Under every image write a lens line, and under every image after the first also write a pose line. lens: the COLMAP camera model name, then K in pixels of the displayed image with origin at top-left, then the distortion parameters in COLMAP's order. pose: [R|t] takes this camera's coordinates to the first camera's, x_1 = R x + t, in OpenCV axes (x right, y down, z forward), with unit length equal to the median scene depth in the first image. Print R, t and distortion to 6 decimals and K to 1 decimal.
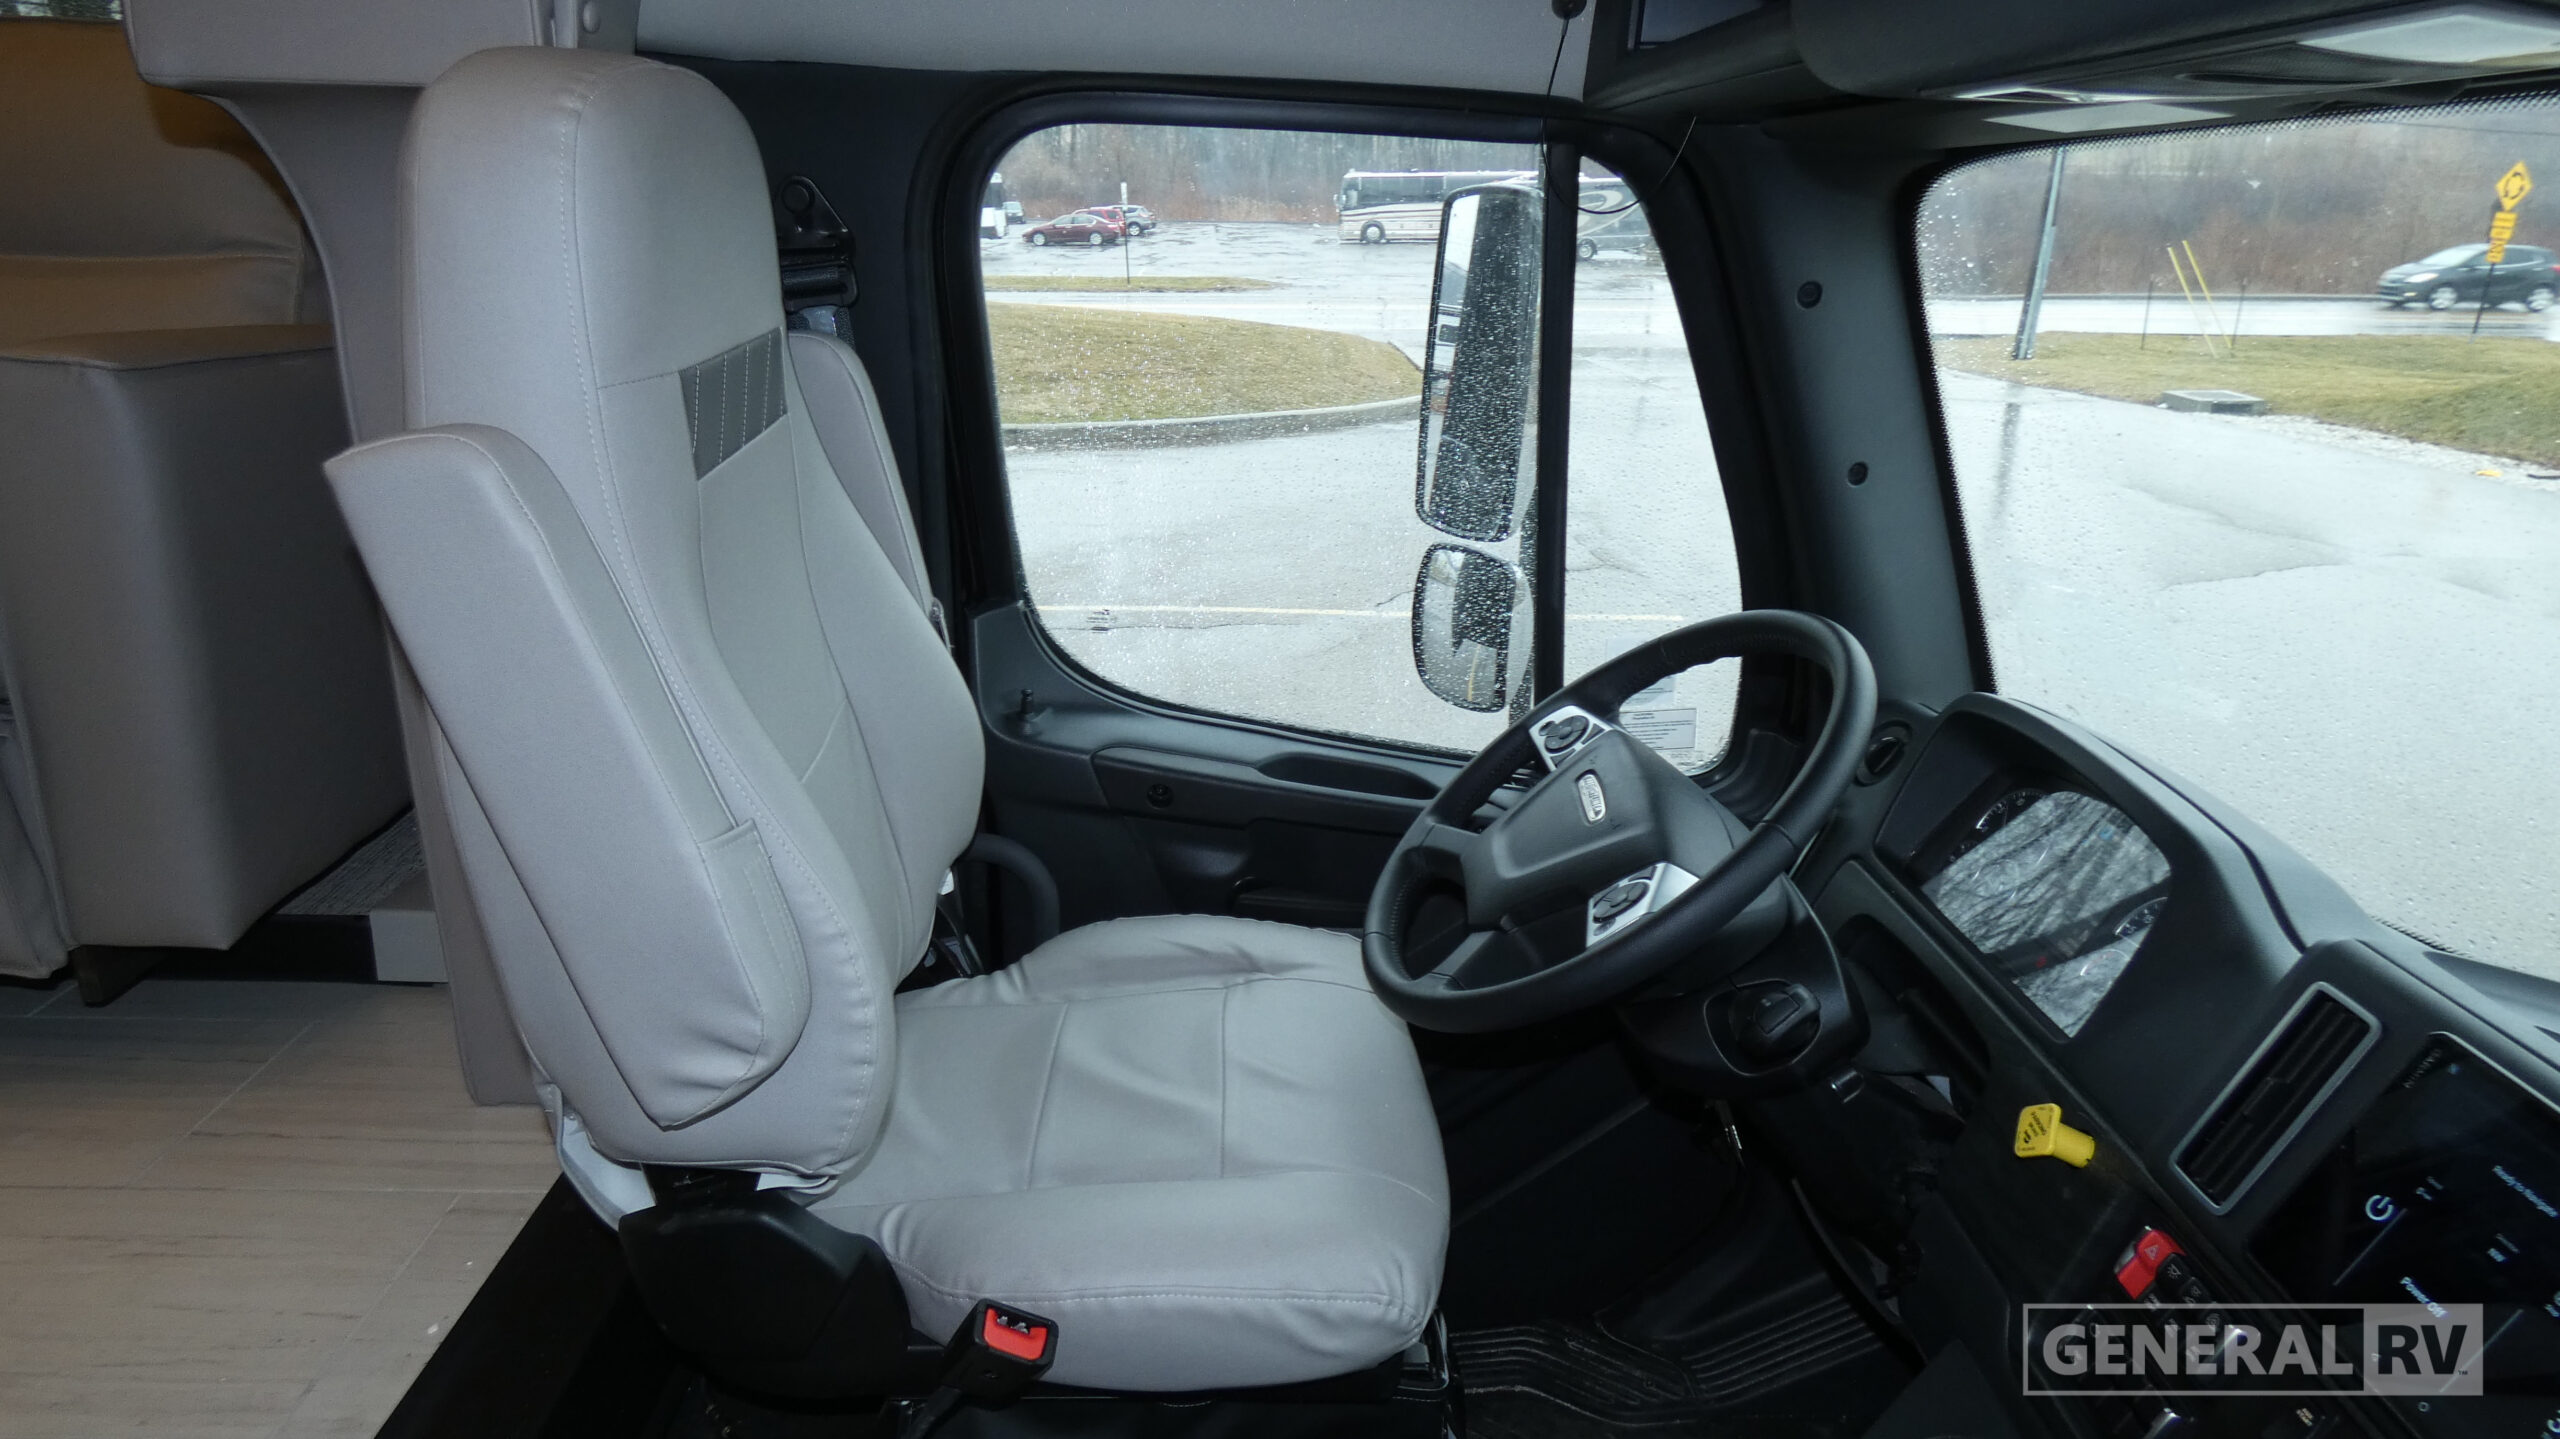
lens RADIAL K [[1527.6, 0, 1272.5], [0, 1527.6, 710.9], [0, 0, 1]] dist [-0.012364, 0.005627]
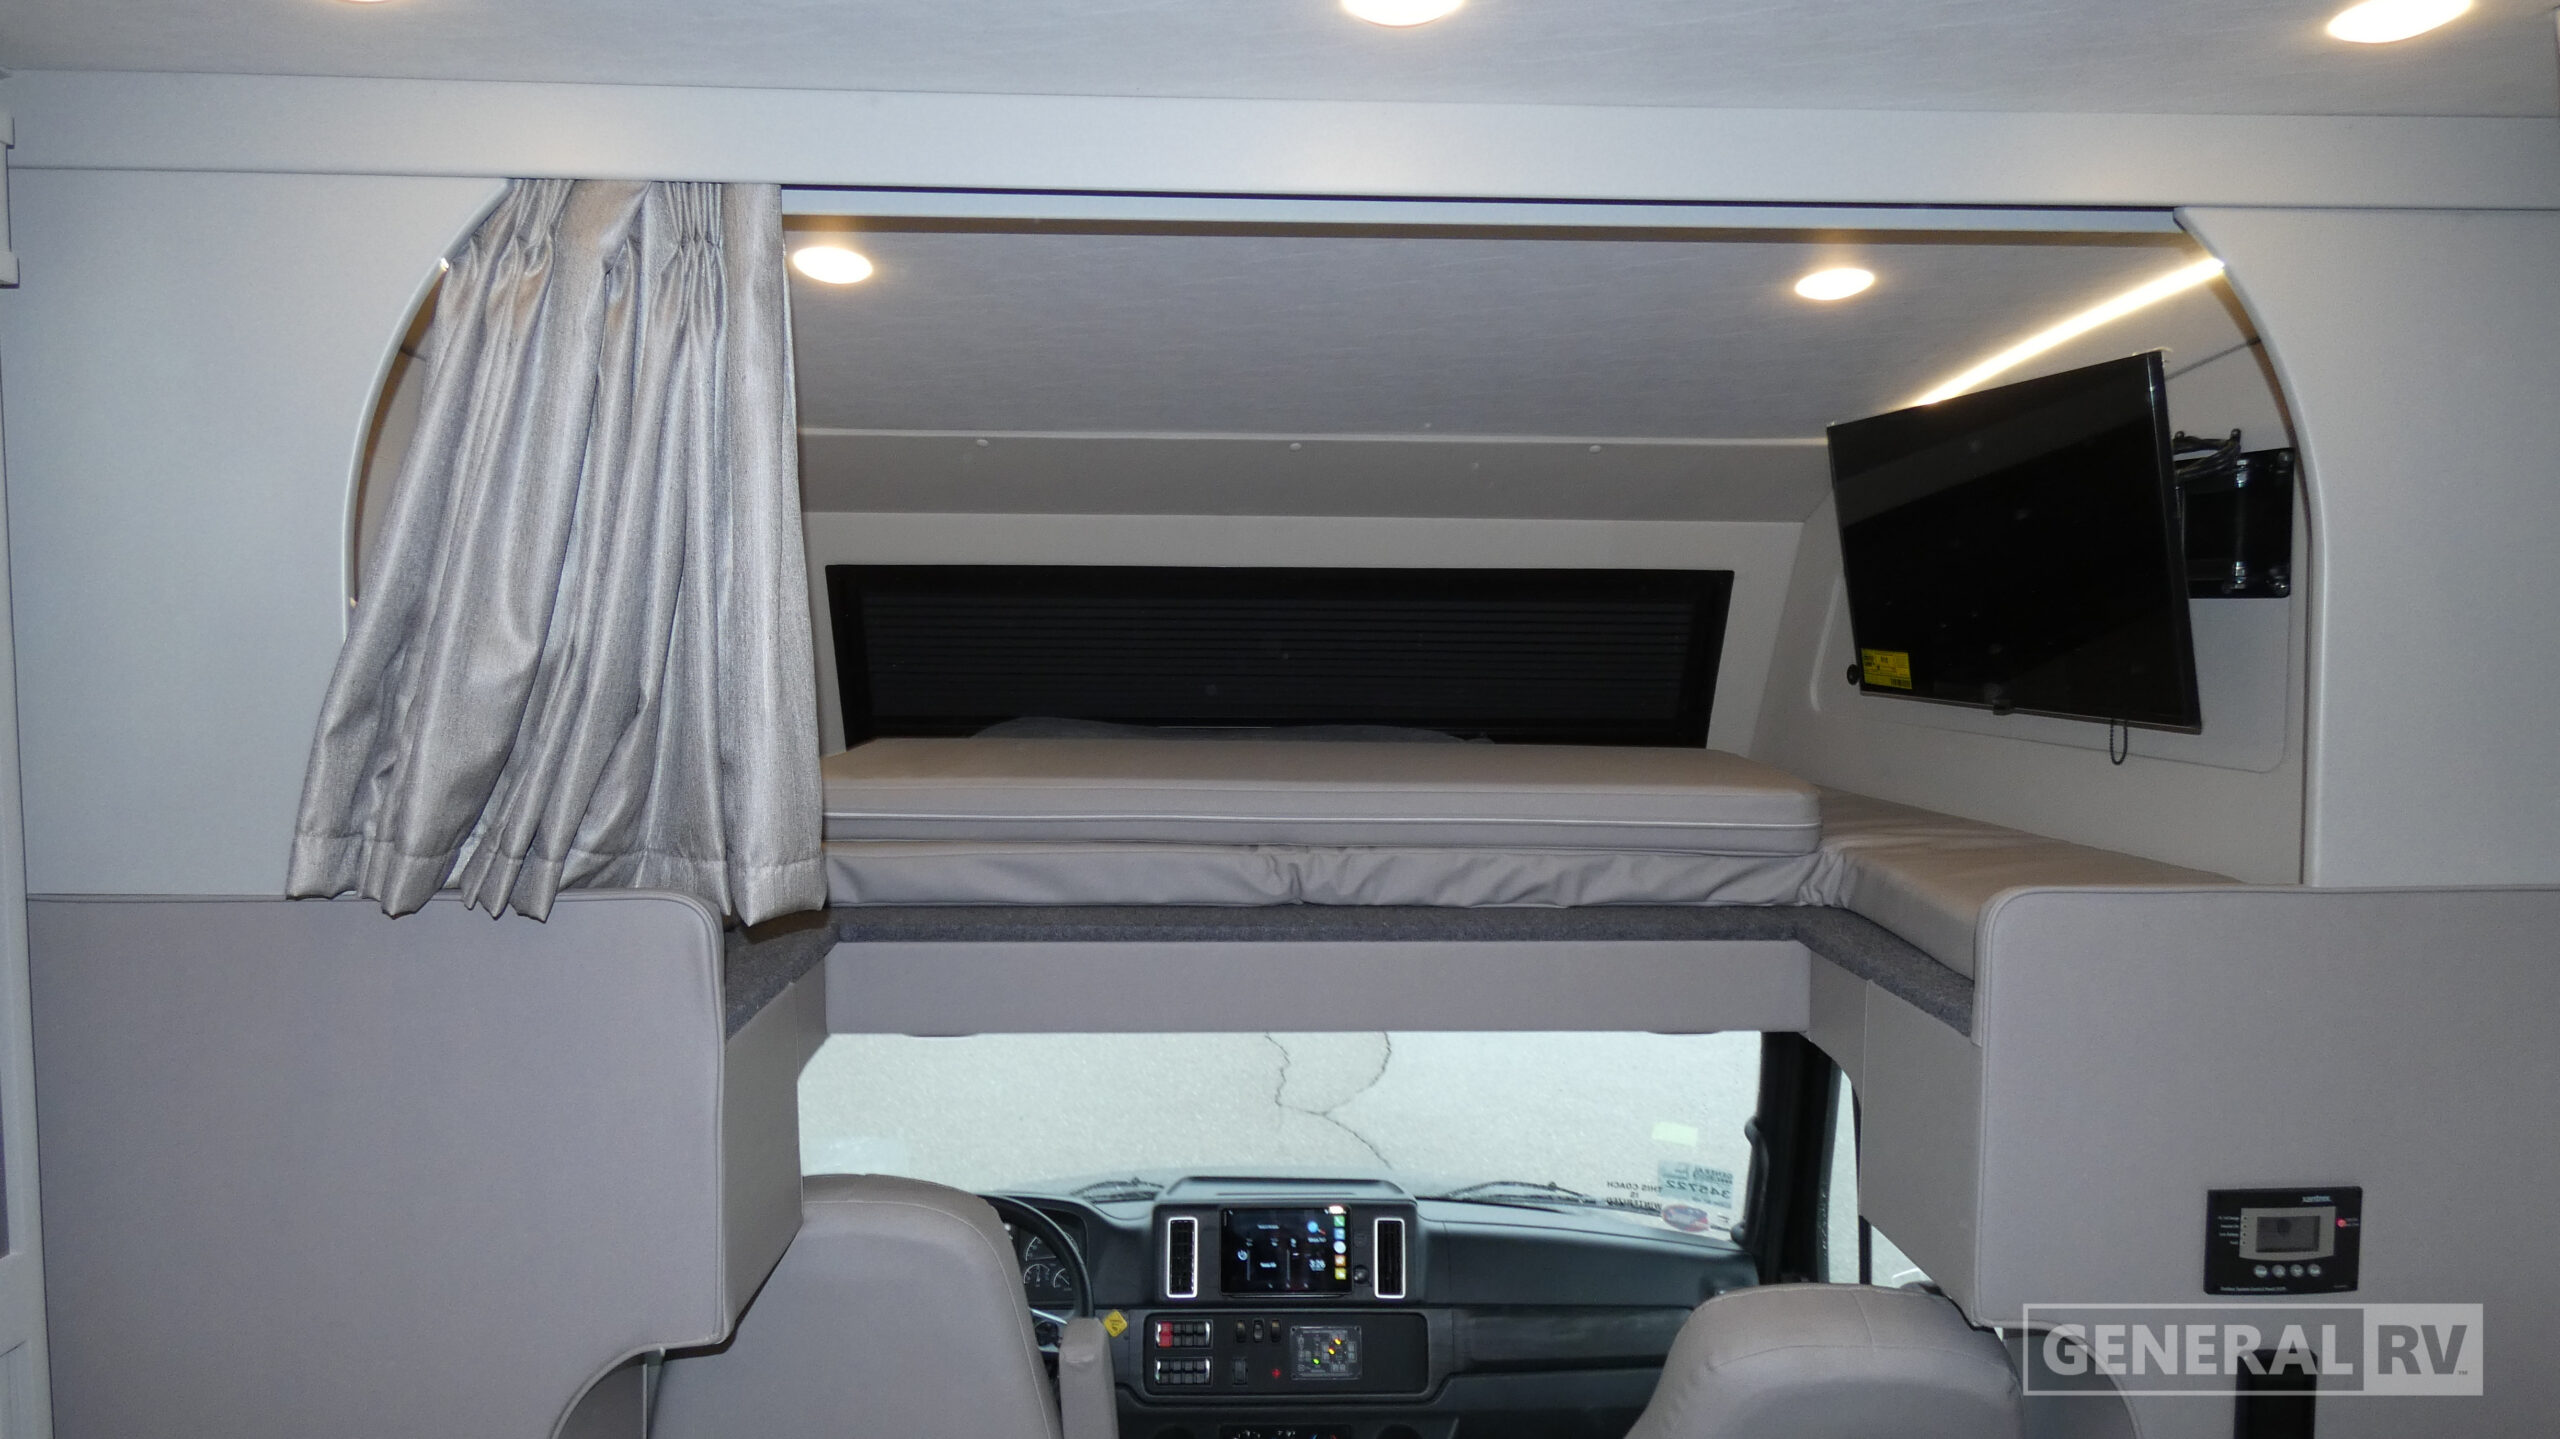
lens RADIAL K [[1527.6, 0, 1281.4], [0, 1527.6, 698.4], [0, 0, 1]] dist [-0.012364, 0.005627]
pose [[-0.021359, -0.098964, 0.994862, -2.533894], [0.298785, 0.948980, 0.100815, -1.168482], [-0.954081, 0.299403, 0.009299, 0.415627]]
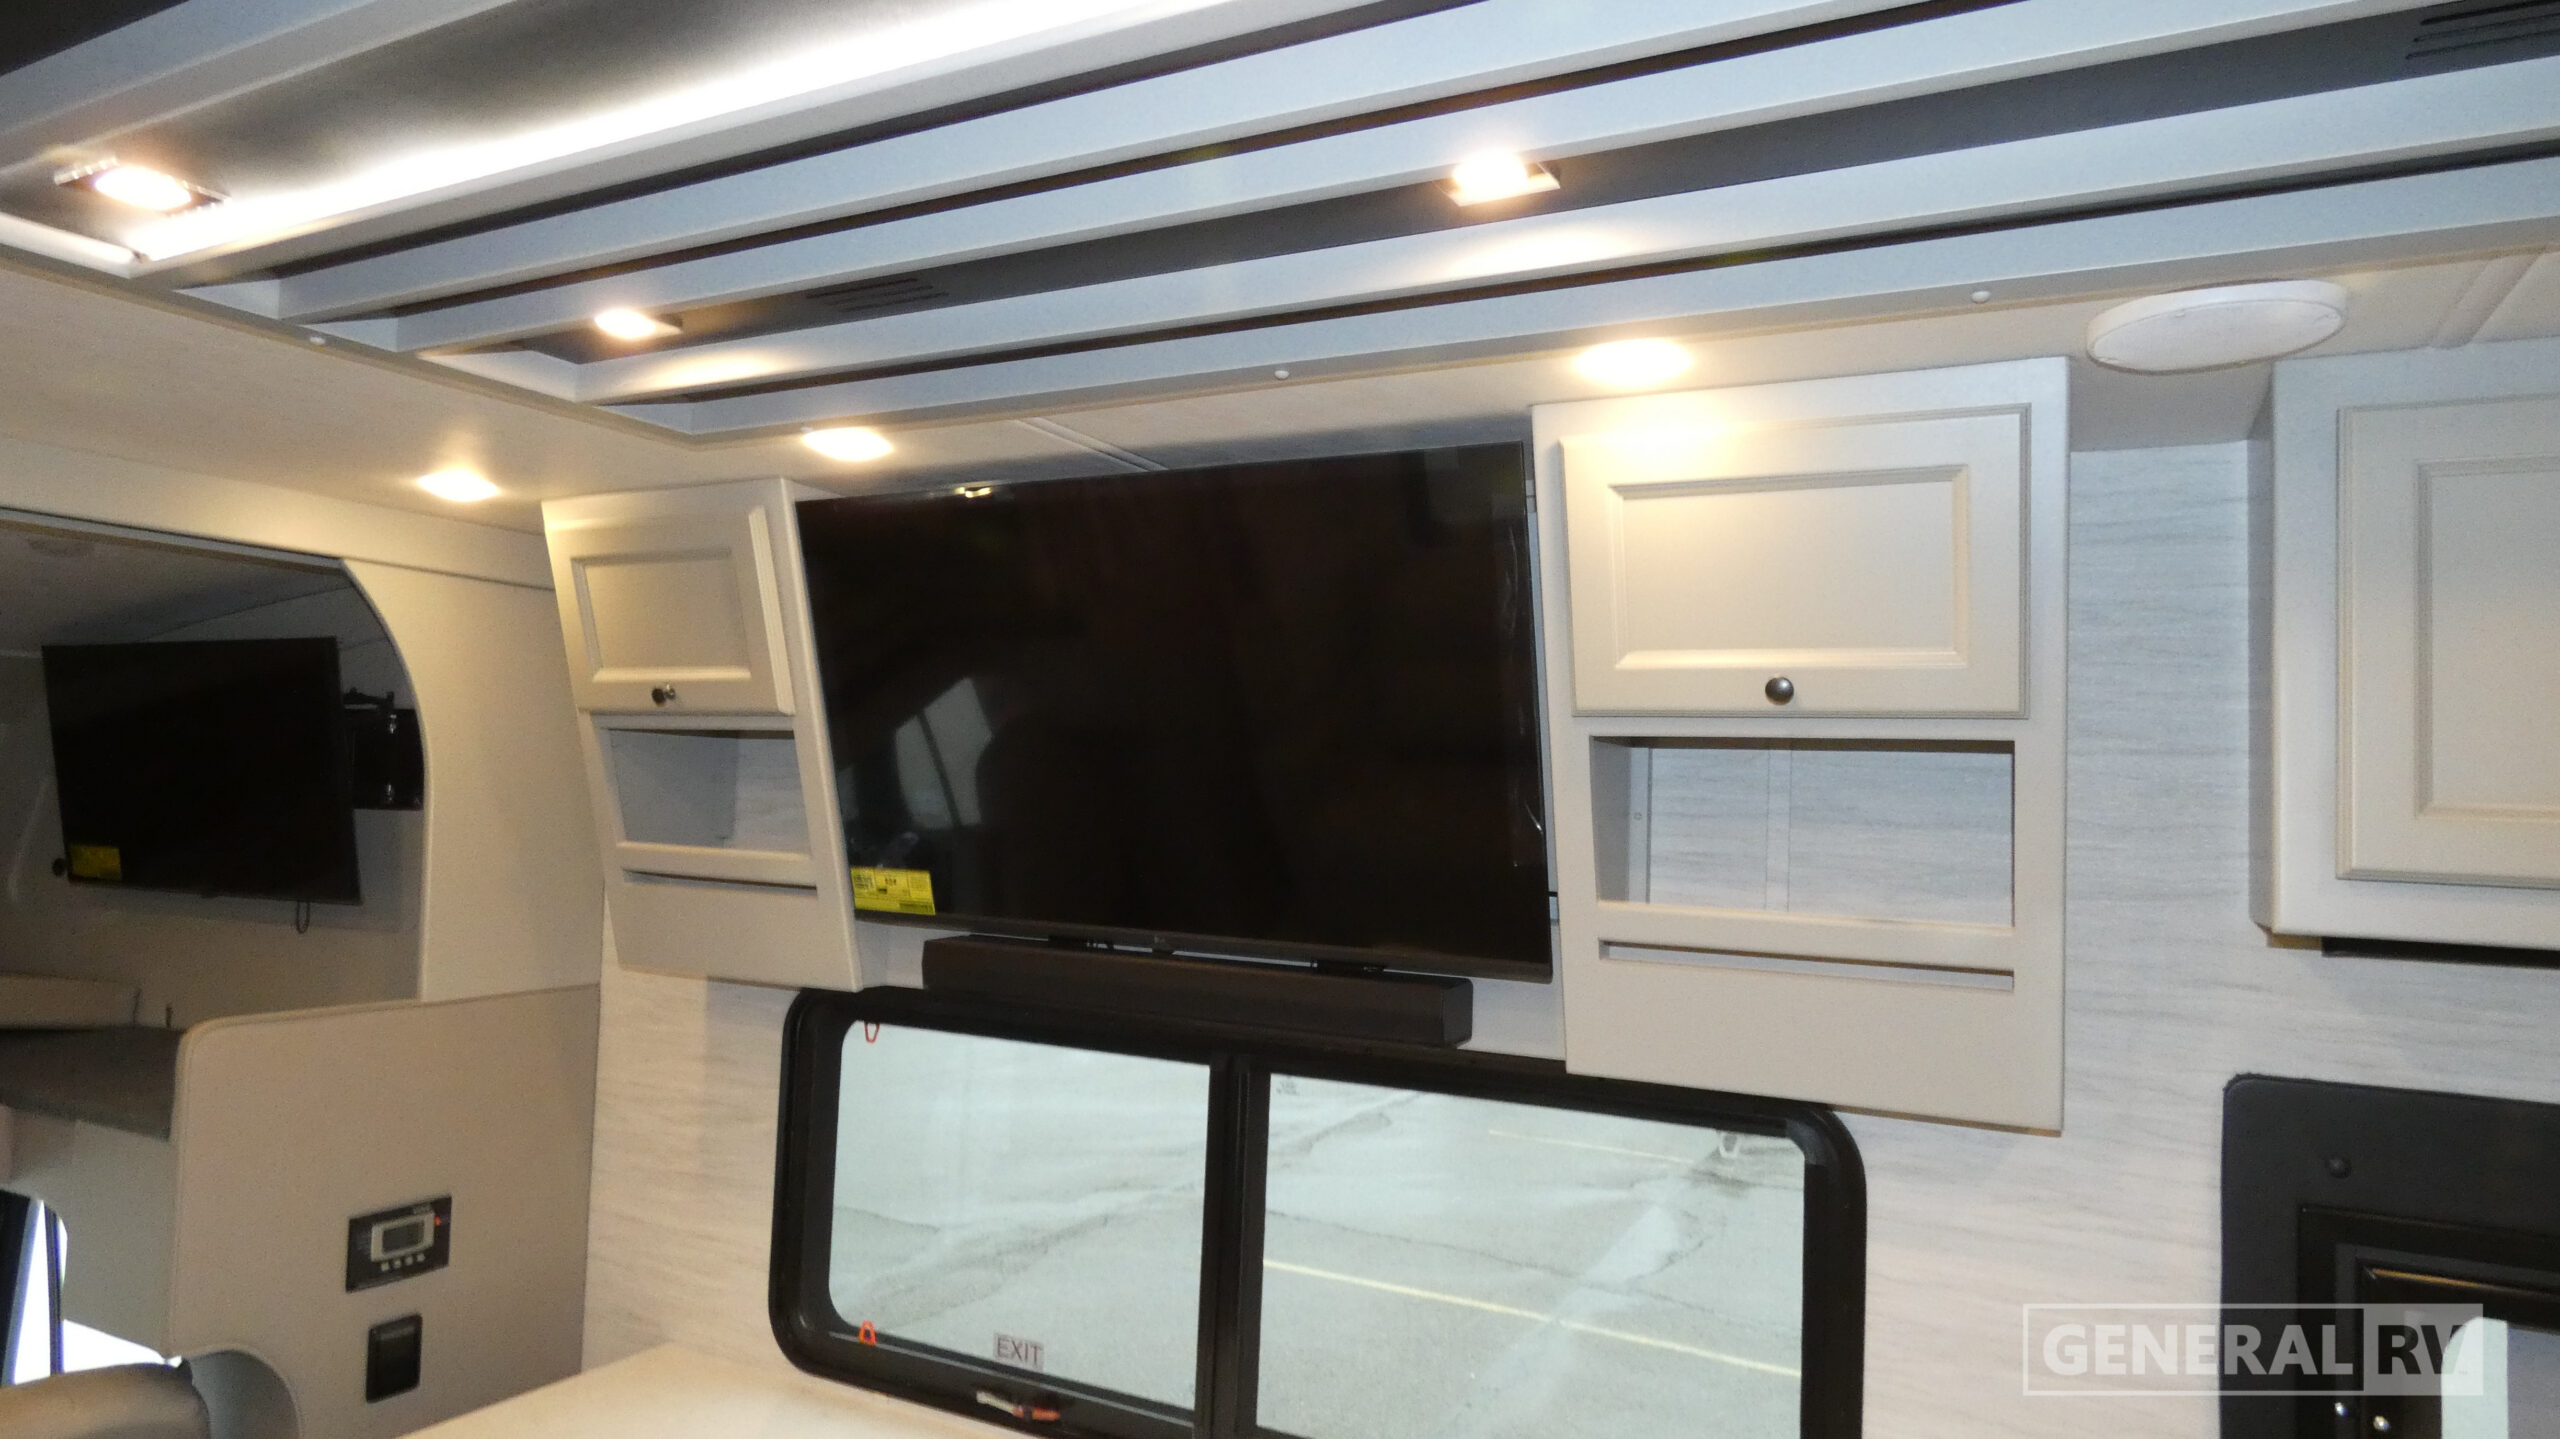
lens RADIAL K [[1527.6, 0, 1282.1], [0, 1527.6, 721.5], [0, 0, 1]] dist [-0.012364, 0.005627]
pose [[-0.875364, -0.032676, 0.482359, -3.450287], [0.088621, 0.969963, 0.226534, -1.387472], [-0.475272, 0.241047, -0.846175, 0.799734]]
